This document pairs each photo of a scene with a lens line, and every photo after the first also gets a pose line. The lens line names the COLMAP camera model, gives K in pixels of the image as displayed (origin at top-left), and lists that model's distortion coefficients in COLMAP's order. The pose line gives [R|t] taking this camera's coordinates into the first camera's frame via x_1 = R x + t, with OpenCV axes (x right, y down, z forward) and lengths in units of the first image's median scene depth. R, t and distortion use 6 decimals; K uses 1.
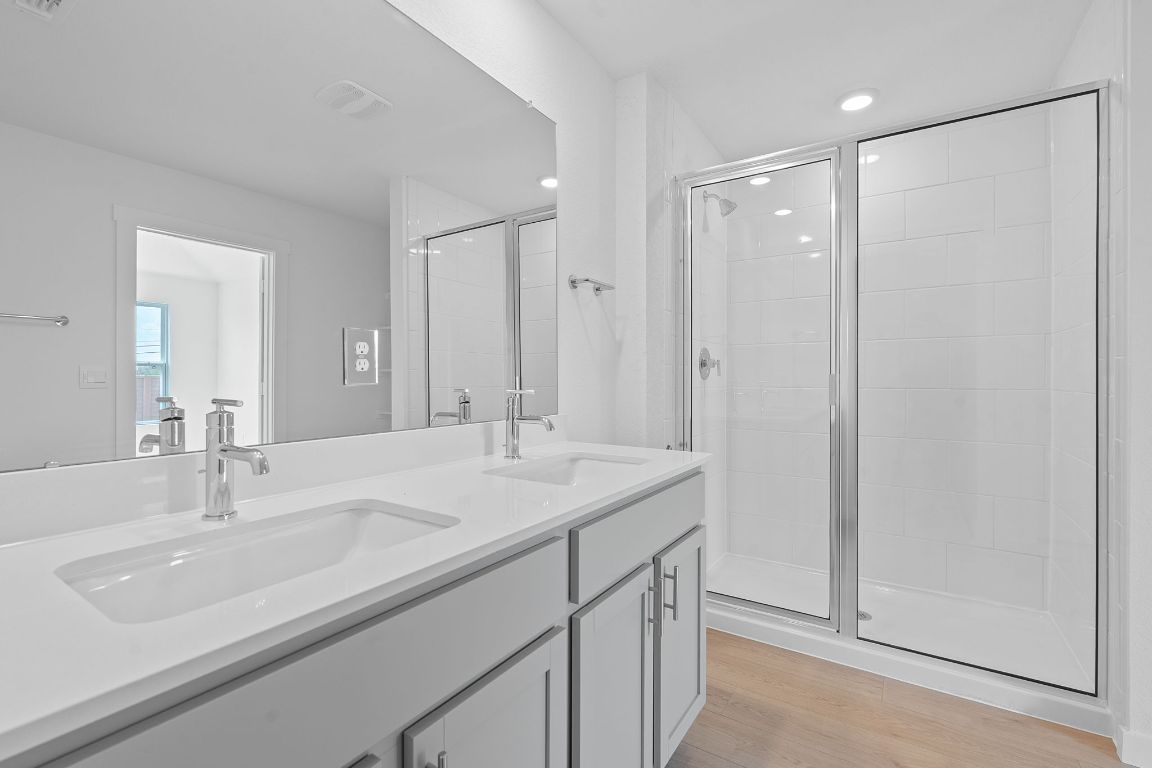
lens RADIAL K [[502.0, 0, 578.0], [0, 502.0, 377.1], [0, 0, 1]] dist [-0.010115, 0.001334]
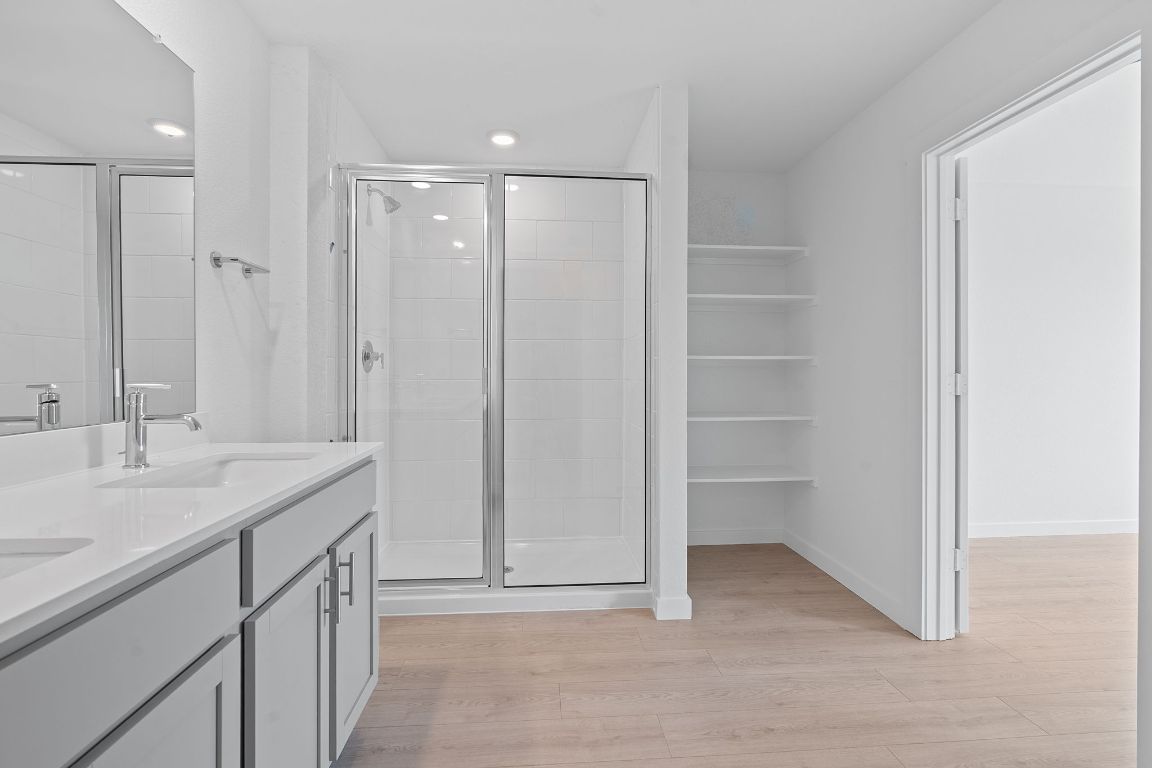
lens RADIAL K [[511.1, 0, 581.4], [0, 511.1, 367.4], [0, 0, 1]] dist [-0.008566, 0.000179]
pose [[0.782516, 0.005802, 0.622603, -0.071031], [-0.000681, 0.999964, -0.008463, 0.004094], [-0.622630, 0.006198, 0.782492, -0.091595]]
